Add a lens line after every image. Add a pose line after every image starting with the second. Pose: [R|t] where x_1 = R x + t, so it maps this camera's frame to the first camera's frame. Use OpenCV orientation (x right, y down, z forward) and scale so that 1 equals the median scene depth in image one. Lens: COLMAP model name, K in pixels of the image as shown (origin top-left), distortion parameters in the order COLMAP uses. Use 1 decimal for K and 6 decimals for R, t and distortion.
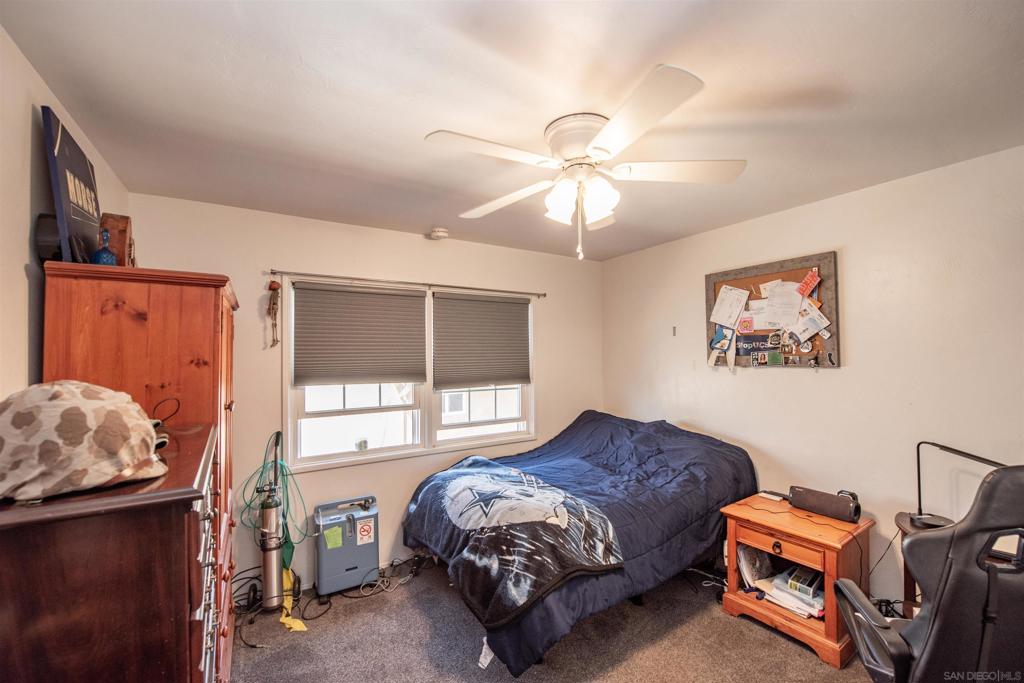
lens RADIAL K [[420.7, 0, 511.8], [0, 420.7, 345.7], [0, 0, 1]] dist [-0.015403, -0.003681]
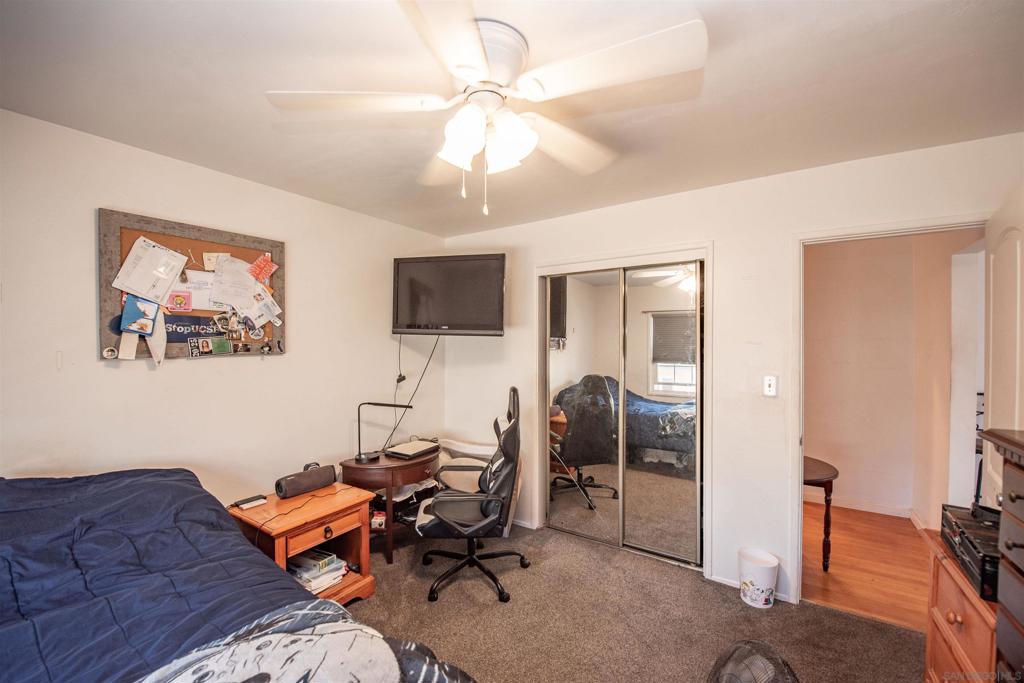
lens RADIAL K [[420.7, 0, 511.8], [0, 420.7, 345.7], [0, 0, 1]] dist [-0.015403, -0.003681]
pose [[-0.420405, -0.003011, 0.907332, -0.378324], [-0.018144, 0.999822, -0.005089, 0.023809], [-0.907155, -0.018602, -0.420385, 0.834541]]
